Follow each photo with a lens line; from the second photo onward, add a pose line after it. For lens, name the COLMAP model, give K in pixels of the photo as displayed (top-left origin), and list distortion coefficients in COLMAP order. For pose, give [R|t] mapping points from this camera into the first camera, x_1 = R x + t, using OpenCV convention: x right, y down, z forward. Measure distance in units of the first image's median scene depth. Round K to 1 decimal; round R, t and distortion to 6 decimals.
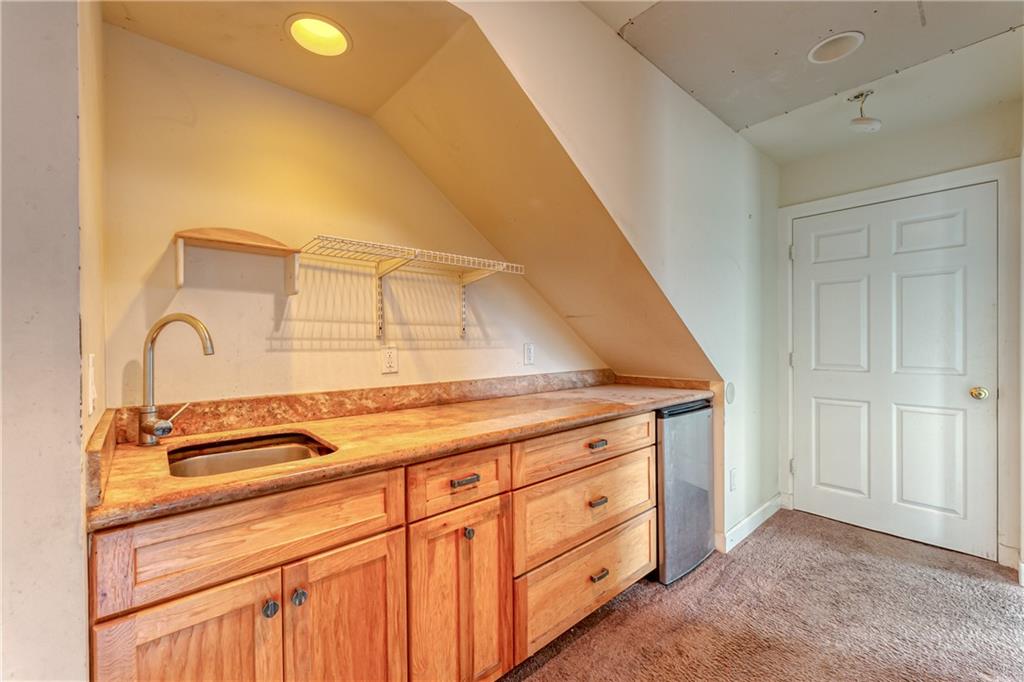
lens RADIAL K [[415.2, 0, 515.2], [0, 415.2, 338.9], [0, 0, 1]] dist [0.001985, 0.000071]
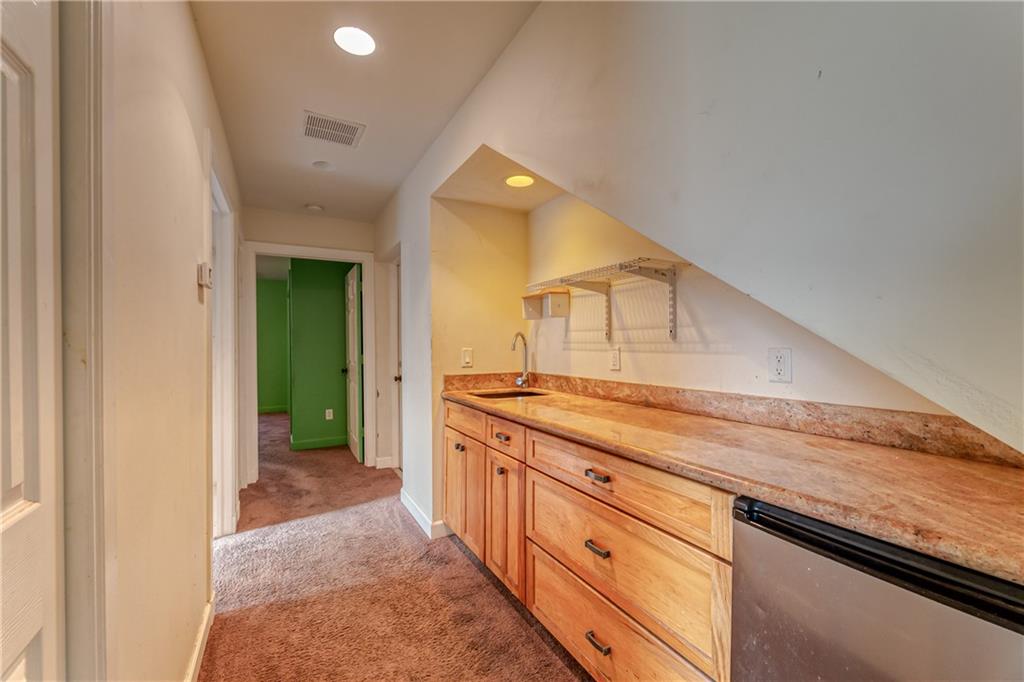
lens RADIAL K [[415.2, 0, 515.8], [0, 415.2, 343.2], [0, 0, 1]] dist [0.001985, 0.000071]
pose [[-0.207553, 0.002795, -0.978220, 0.944286], [0.009097, 0.999958, 0.000927, -0.000991], [0.978181, -0.008707, -0.207570, 0.955365]]
